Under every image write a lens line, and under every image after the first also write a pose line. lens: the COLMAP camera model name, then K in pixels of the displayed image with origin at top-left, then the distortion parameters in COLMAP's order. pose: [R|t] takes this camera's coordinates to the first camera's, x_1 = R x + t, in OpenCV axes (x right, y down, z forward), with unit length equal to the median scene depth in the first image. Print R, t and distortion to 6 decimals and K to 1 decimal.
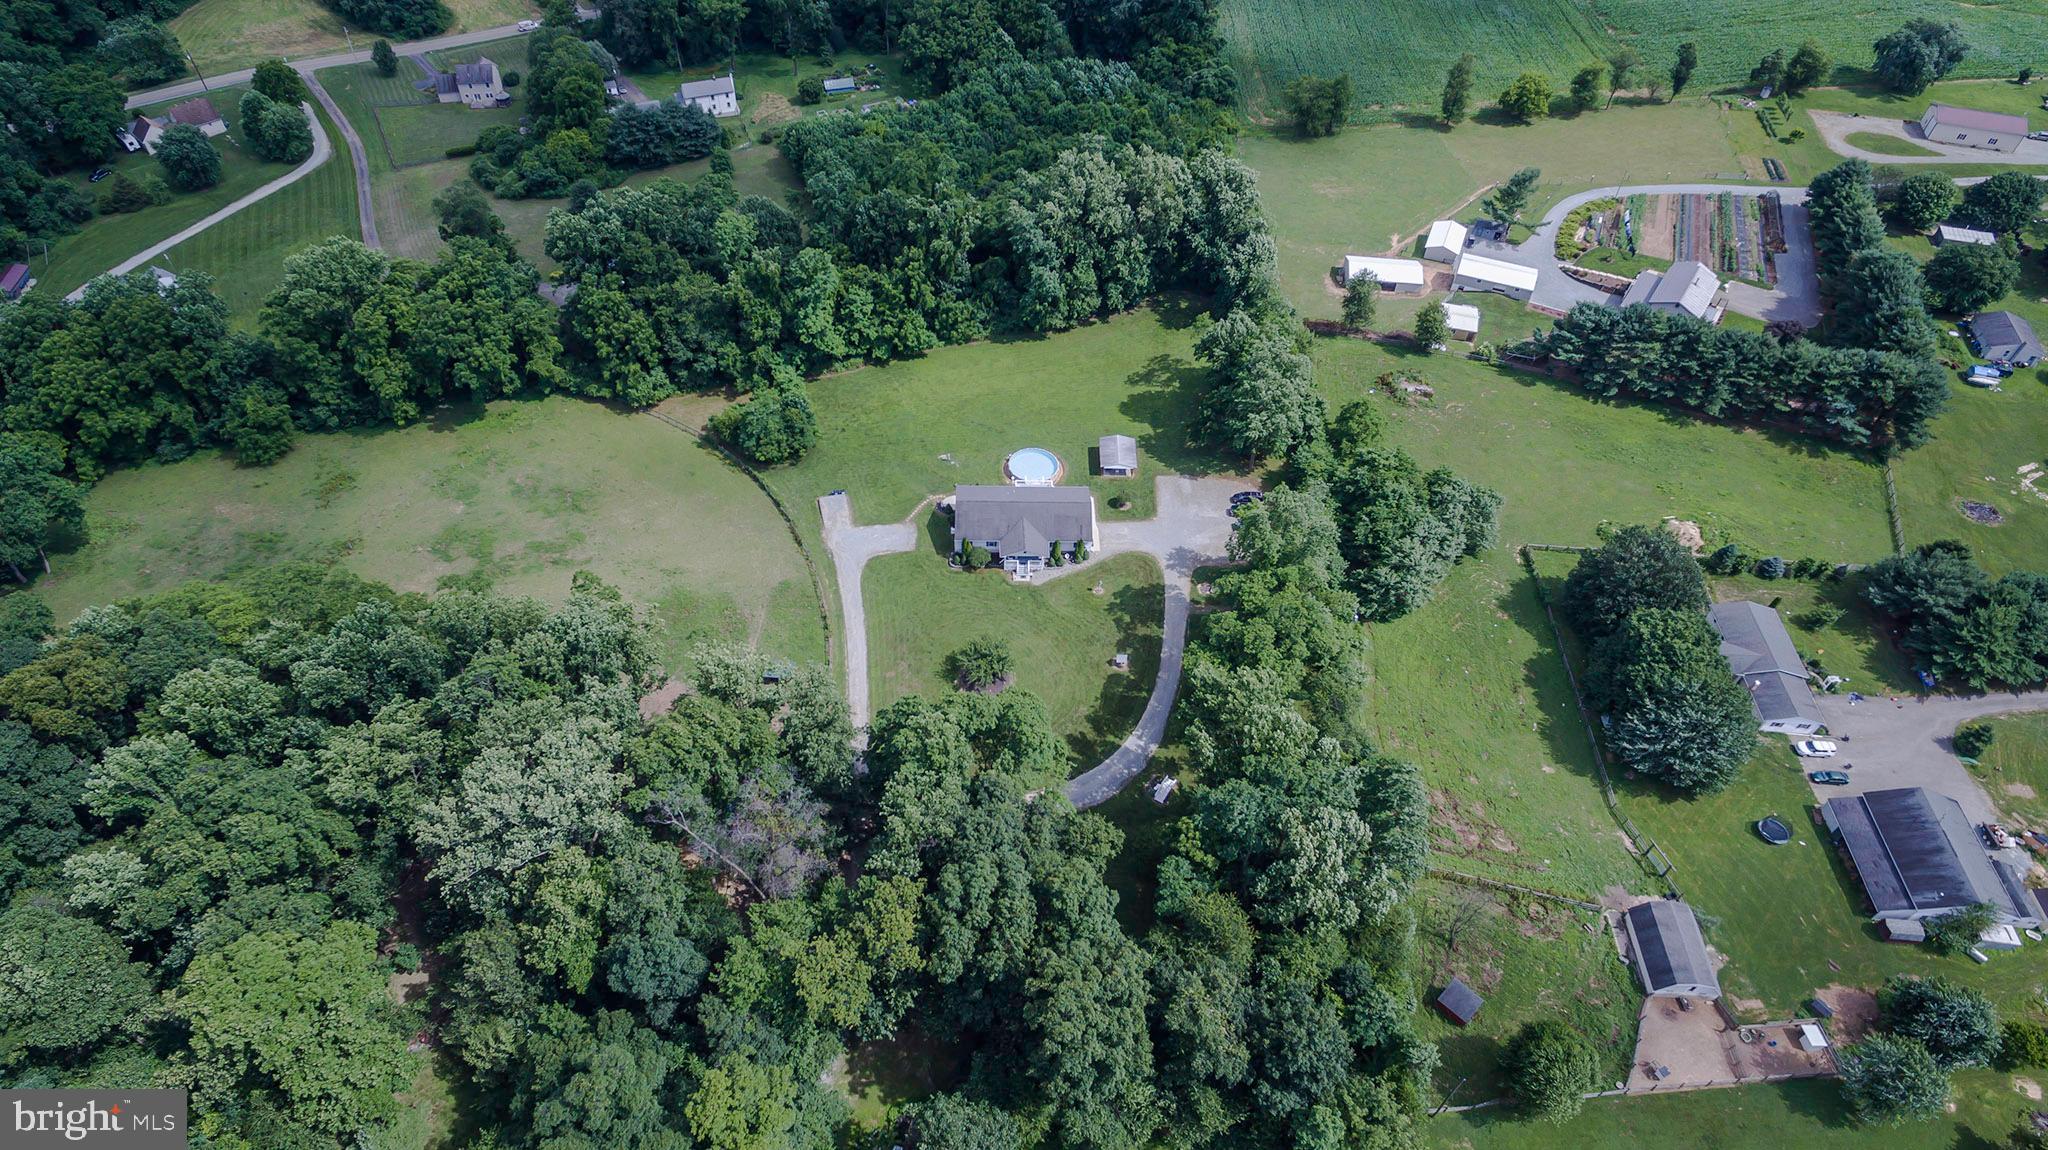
lens RADIAL K [[1143.1, 0, 985.8], [0, 1143.1, 560.5], [0, 0, 1]] dist [0.007905, -0.001187]
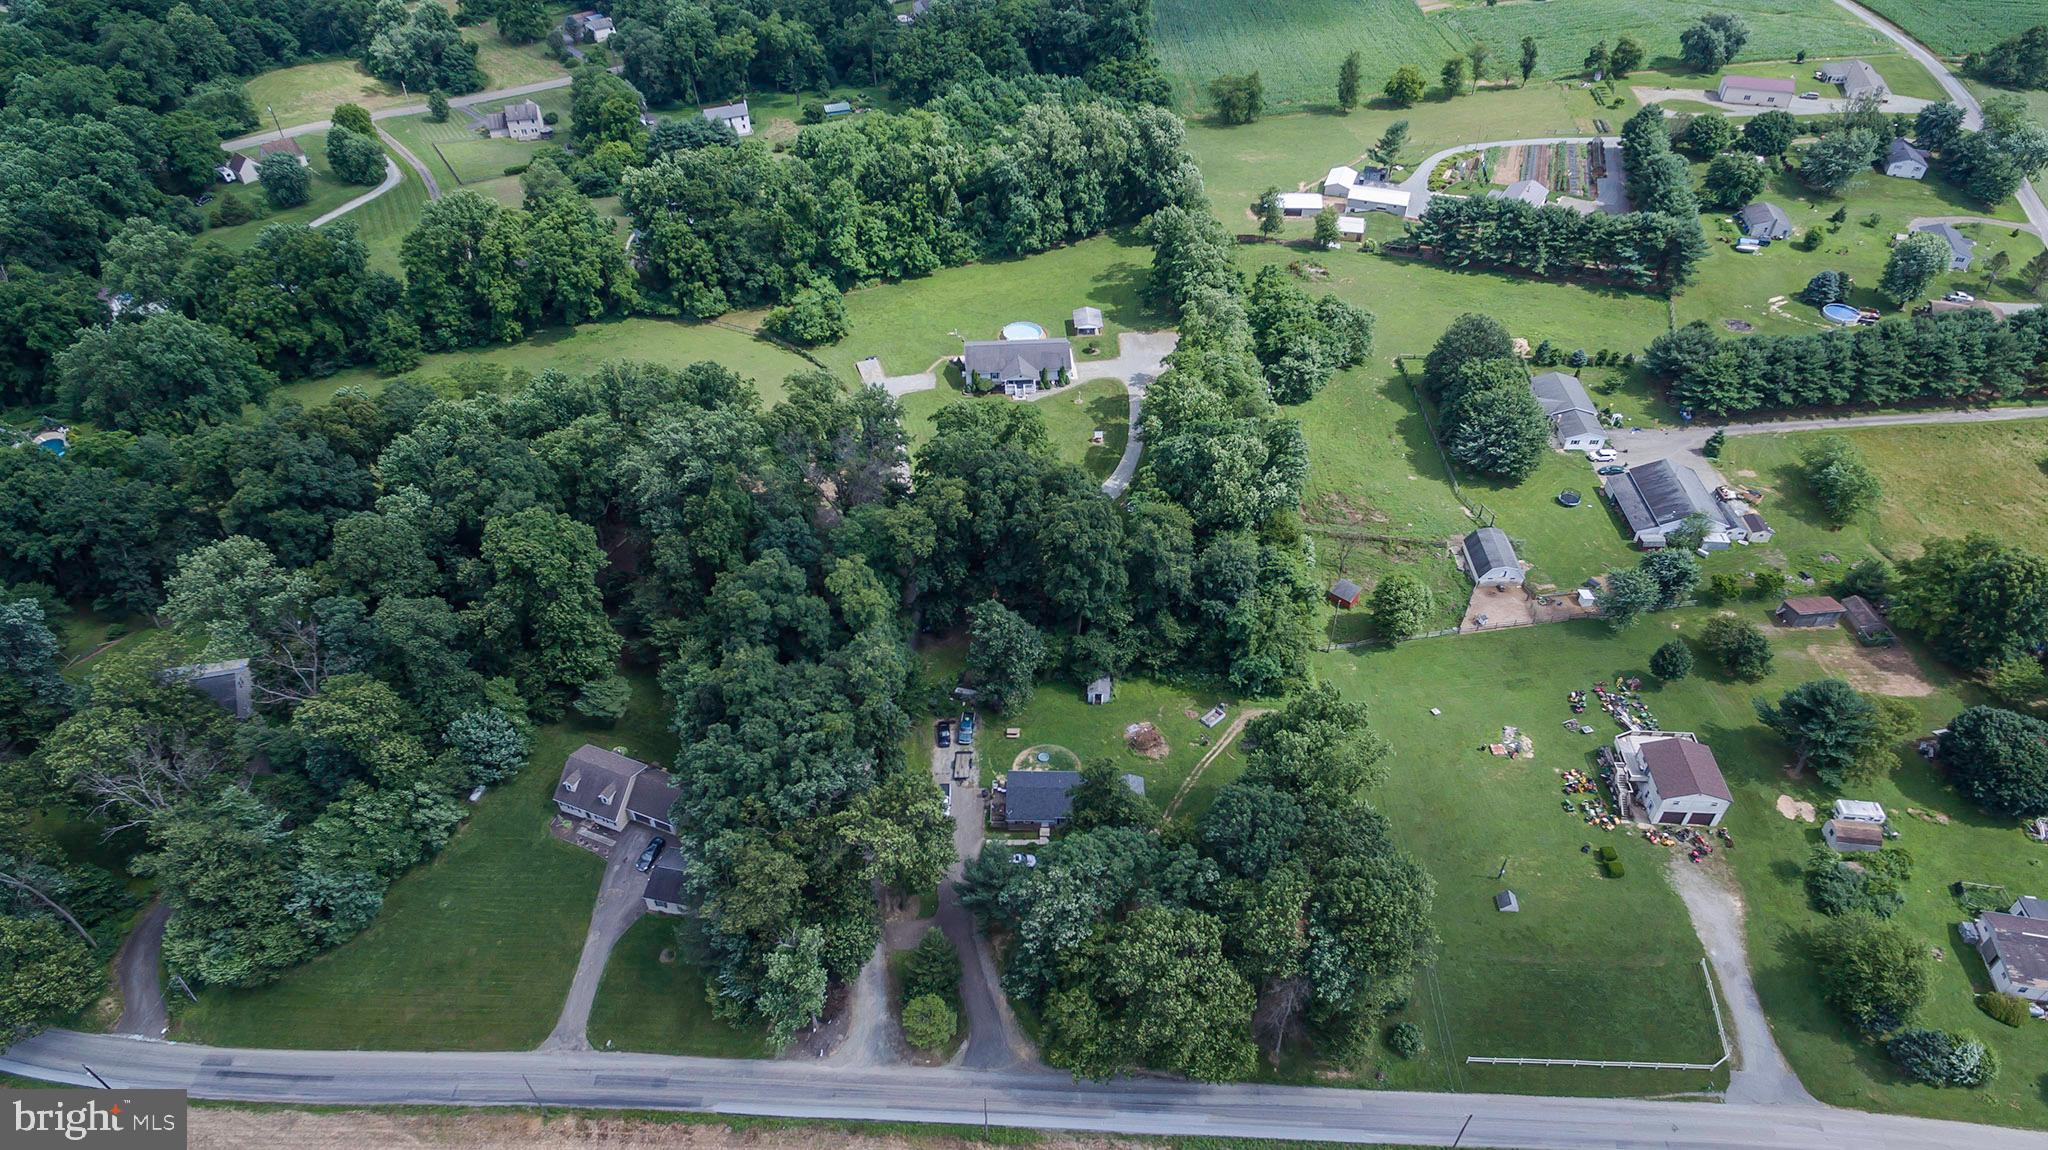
lens RADIAL K [[1202.4, 0, 1038.4], [0, 1202.4, 585.6], [0, 0, 1]] dist [0.003809, 0.001871]
pose [[0.996561, -0.064450, 0.052073, -0.027811], [0.069008, 0.993449, -0.091087, 0.305690], [-0.045861, 0.094368, 0.994481, -0.295096]]
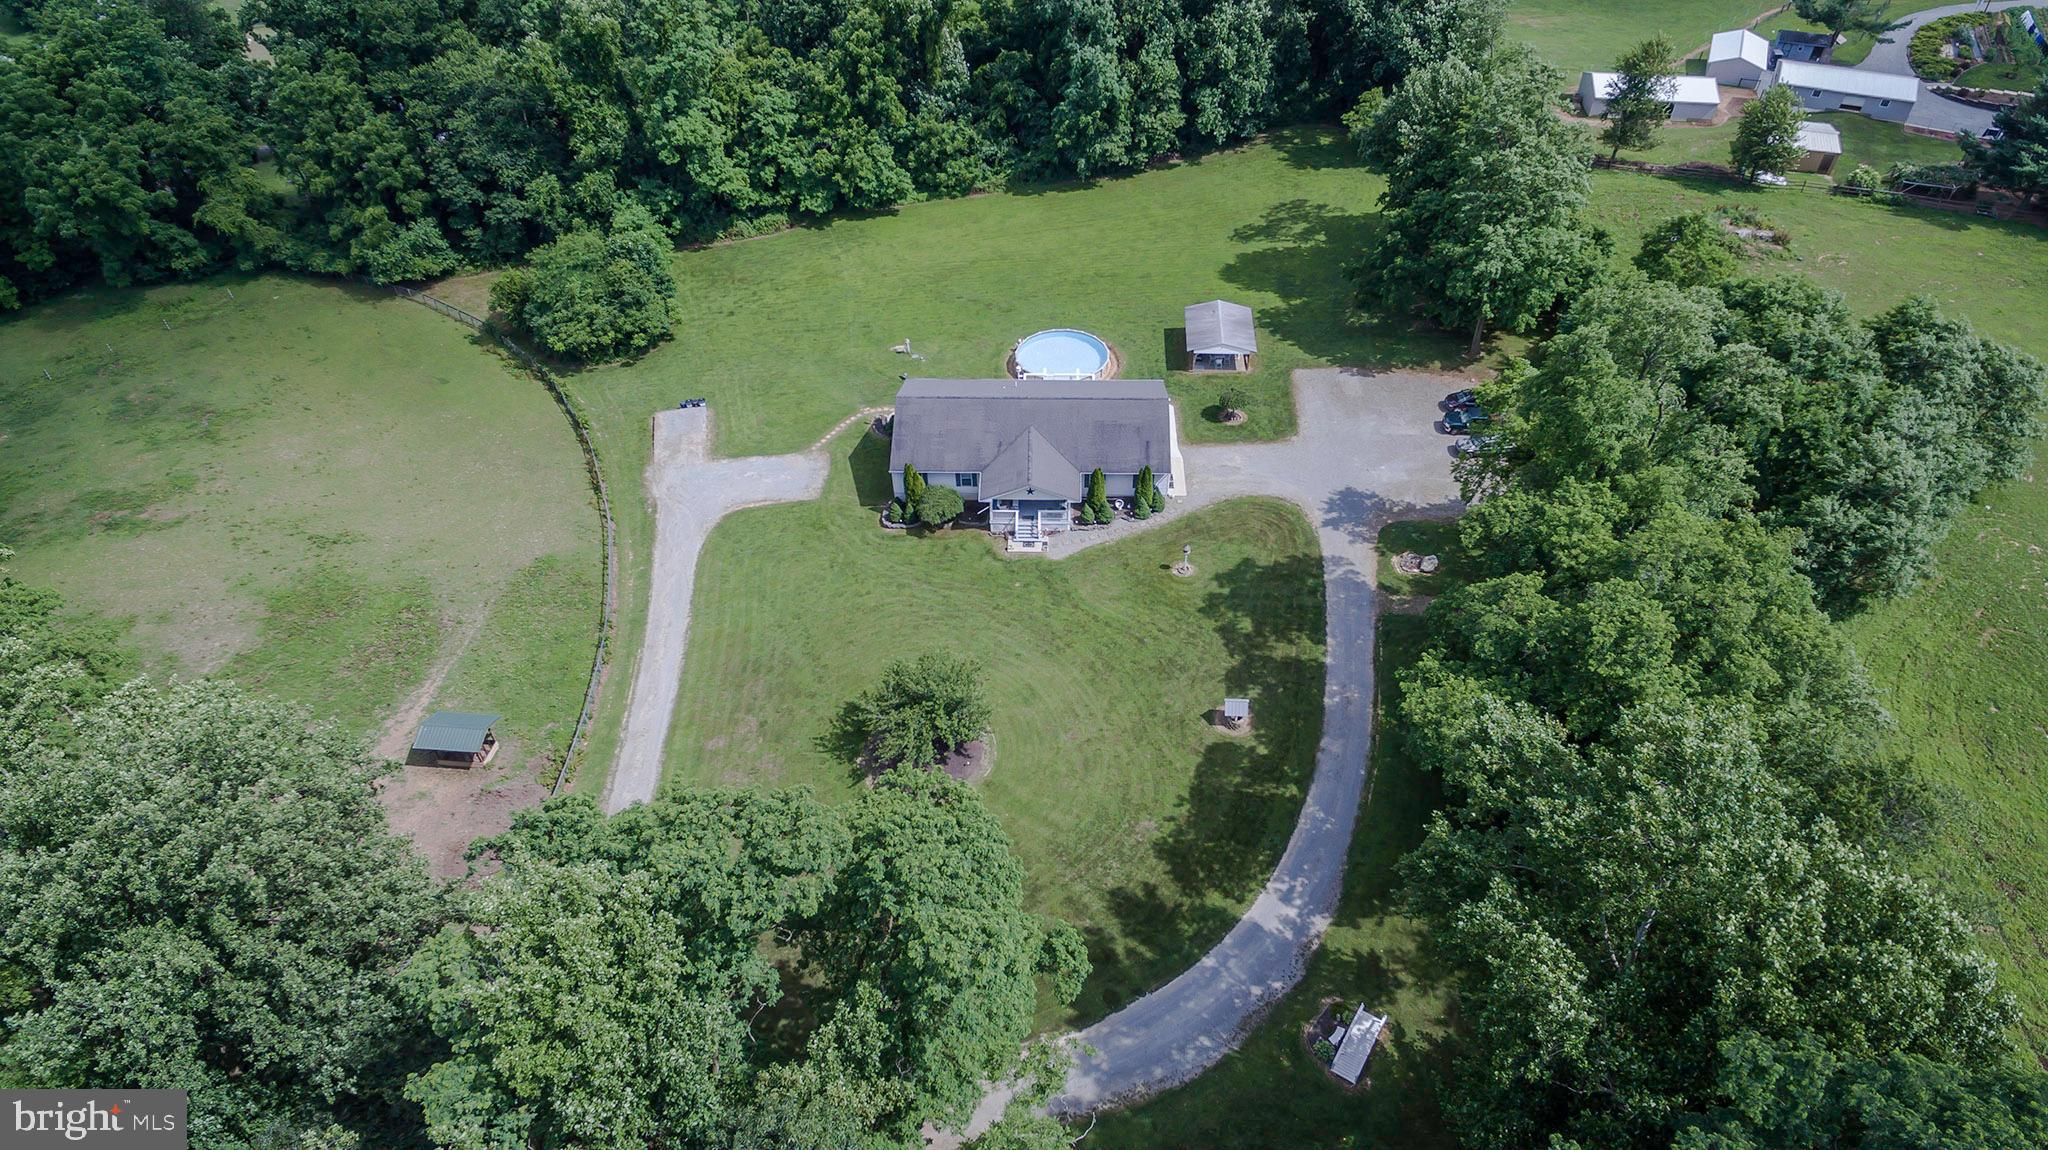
lens RADIAL K [[1176.7, 0, 1045.1], [0, 1176.7, 566.0], [0, 0, 1]] dist [0.005095, 0.001937]
pose [[0.999574, -0.004196, -0.028887, 0.046819], [0.002330, 0.997926, -0.064330, 0.048258], [0.029097, 0.064235, 0.997511, 0.433308]]
